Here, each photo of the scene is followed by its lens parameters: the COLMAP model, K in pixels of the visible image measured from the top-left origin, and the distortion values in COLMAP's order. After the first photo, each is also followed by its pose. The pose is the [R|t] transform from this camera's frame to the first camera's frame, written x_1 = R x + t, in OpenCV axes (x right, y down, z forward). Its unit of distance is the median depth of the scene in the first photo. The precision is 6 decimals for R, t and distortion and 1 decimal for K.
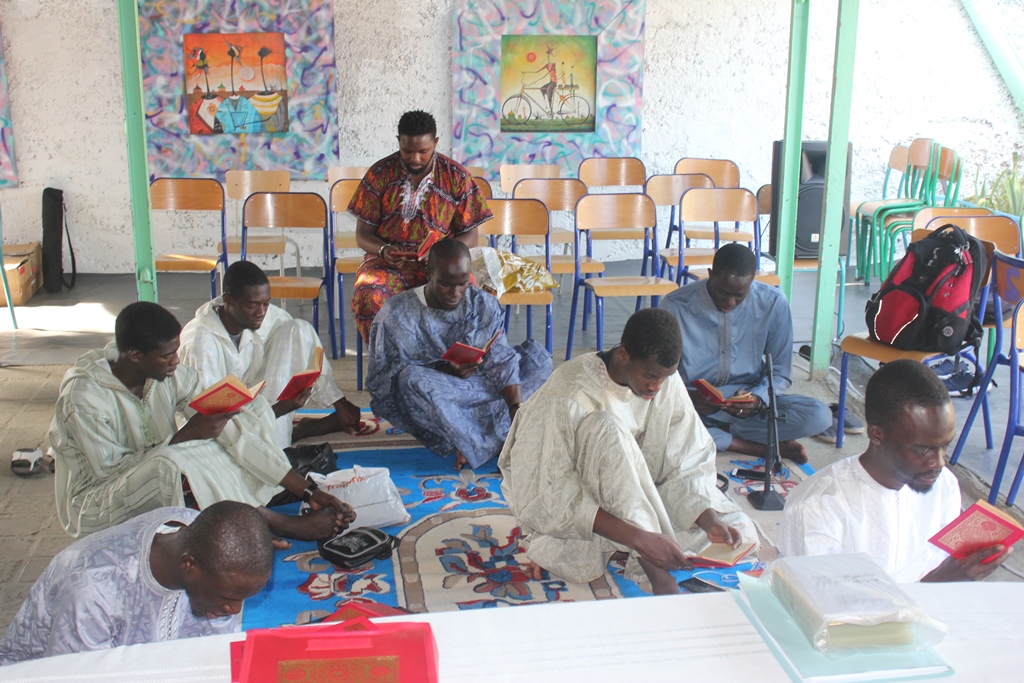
lens RADIAL K [[1311.5, 0, 510.9], [0, 1311.5, 341.4], [0, 0, 1]] dist [-0.078028, 0.000000]
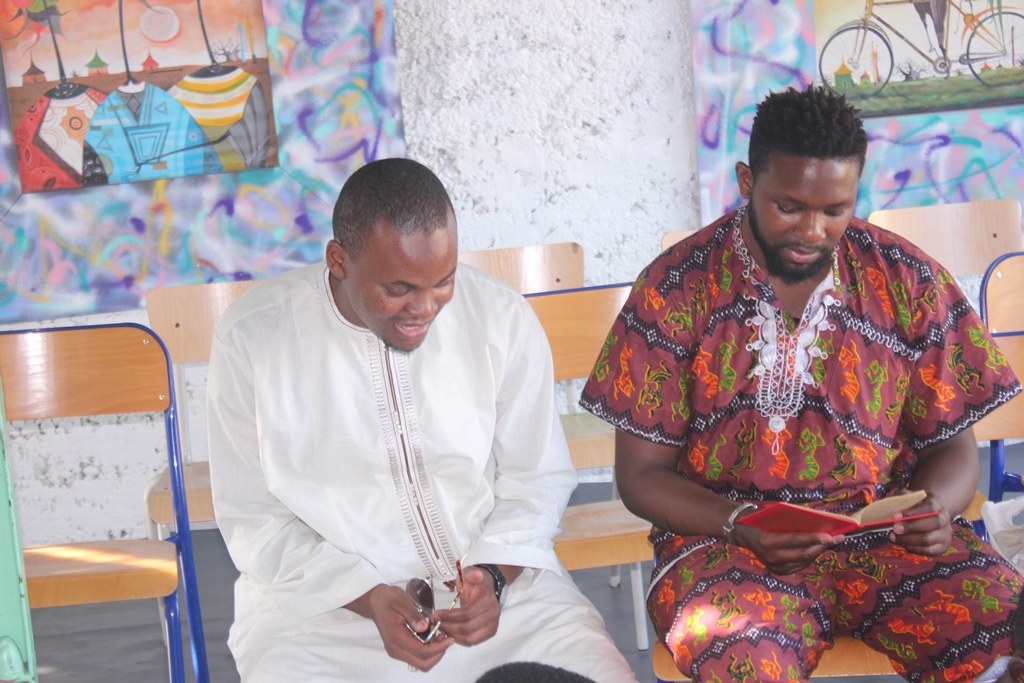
lens RADIAL K [[2479.6, 0, 512.4], [0, 2479.6, 341.2], [0, 0, 1]] dist [0.073472, 0.000000]
pose [[0.996531, -0.083119, 0.004221, -0.109468], [0.083222, 0.994741, -0.059706, -0.060232], [0.000764, 0.059850, 0.998207, 0.275496]]
